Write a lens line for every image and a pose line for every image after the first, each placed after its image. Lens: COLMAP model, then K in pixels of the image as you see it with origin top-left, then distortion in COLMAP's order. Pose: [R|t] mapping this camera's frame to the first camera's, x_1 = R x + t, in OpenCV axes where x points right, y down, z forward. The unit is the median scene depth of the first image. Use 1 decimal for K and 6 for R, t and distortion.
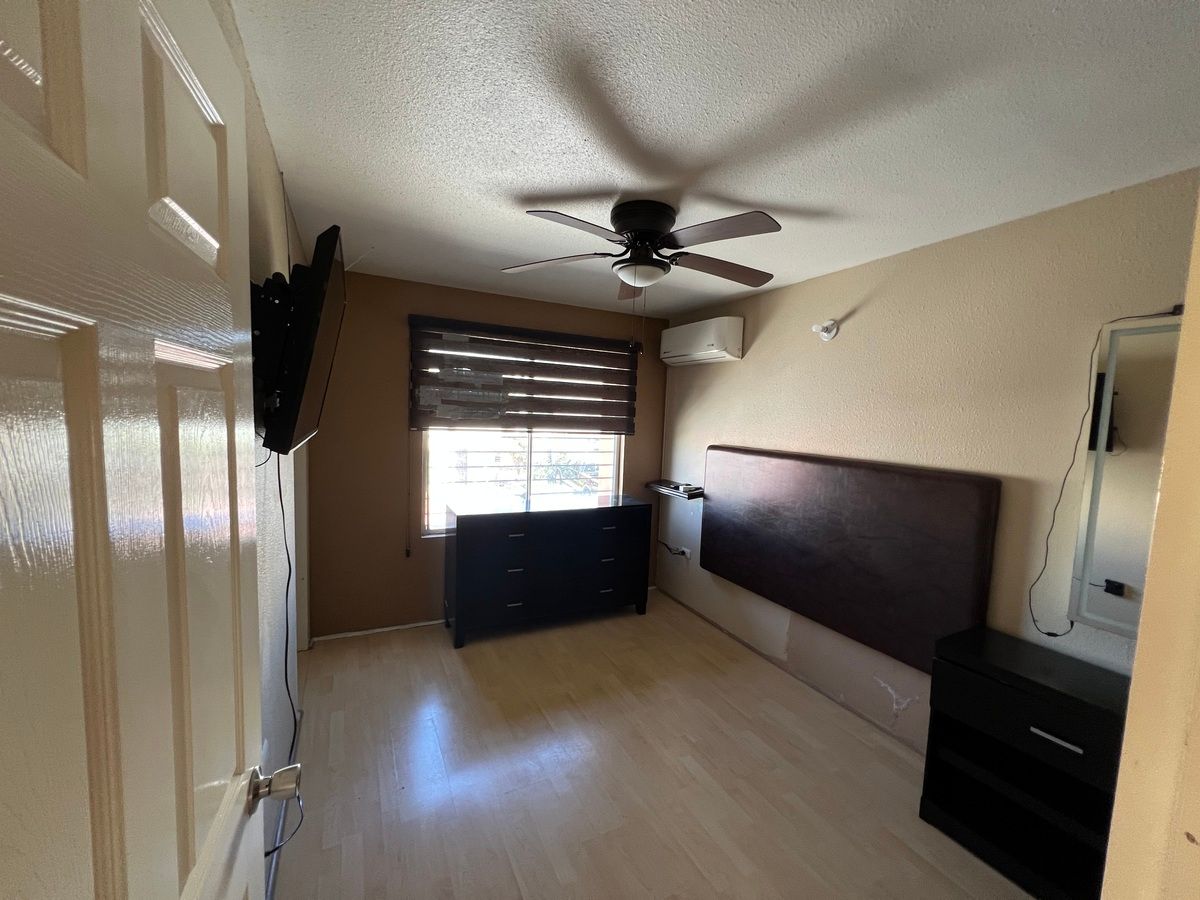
lens RADIAL K [[481.0, 0, 603.8], [0, 481.0, 455.7], [0, 0, 1]] dist [-0.001826, 0.000423]
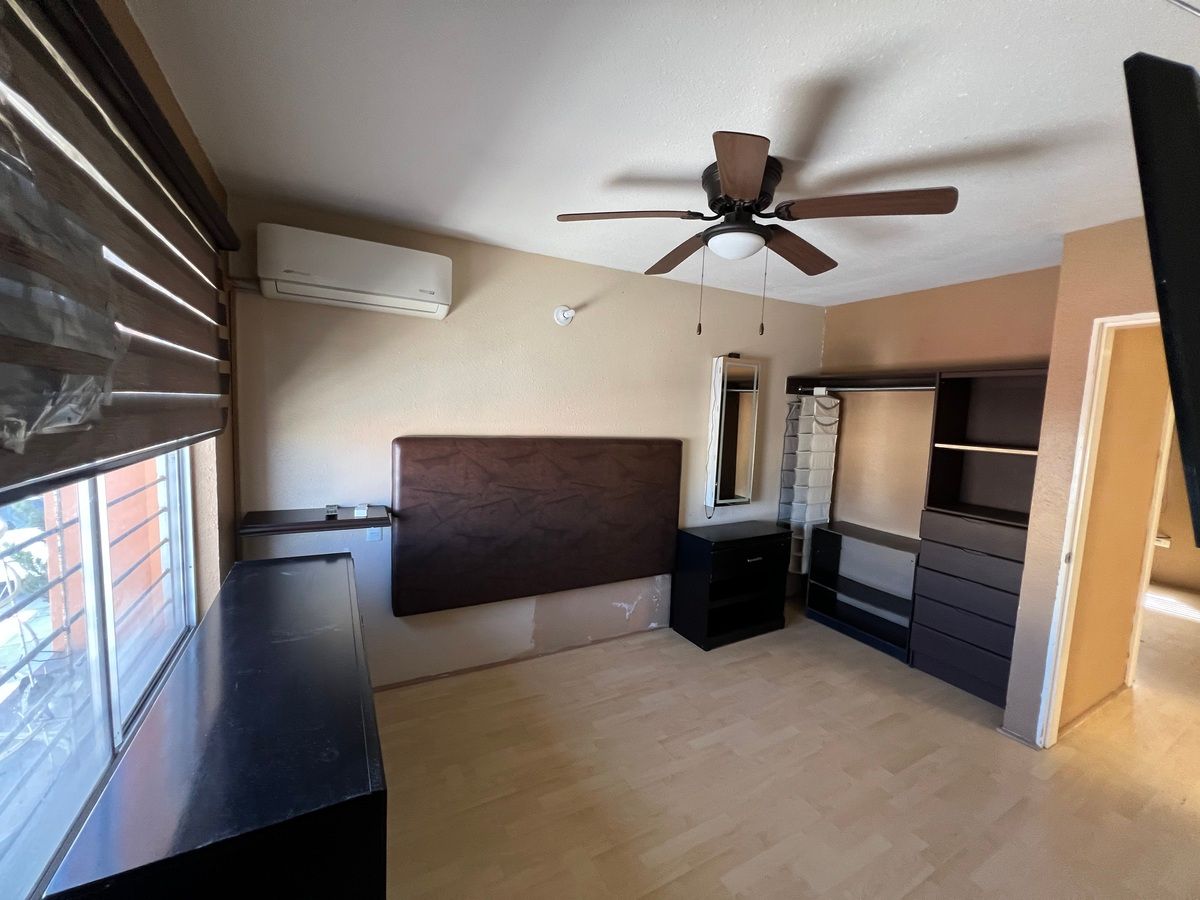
lens RADIAL K [[481.0, 0, 602.2], [0, 481.0, 455.7], [0, 0, 1]] dist [-0.001826, 0.000423]
pose [[-0.026877, -0.141118, 0.989628, -0.618050], [0.041335, 0.988982, 0.142149, -0.110821], [-0.998784, 0.044727, -0.020747, 0.977046]]
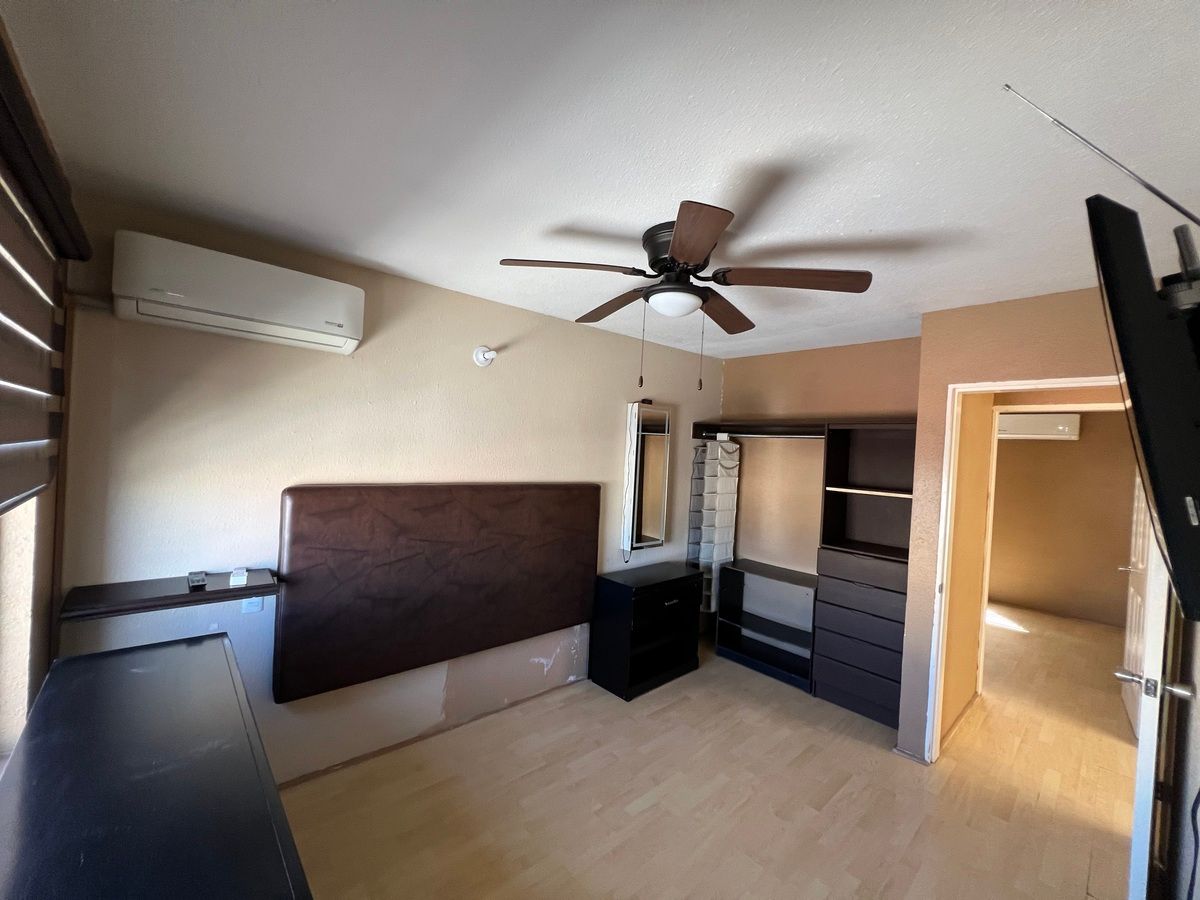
lens RADIAL K [[481.0, 0, 601.0], [0, 481.0, 455.2], [0, 0, 1]] dist [-0.001826, 0.000423]
pose [[-0.251372, -0.068057, 0.965495, -0.578336], [0.018759, 0.996995, 0.075162, -0.132914], [-0.967709, 0.037005, -0.249340, 1.046117]]
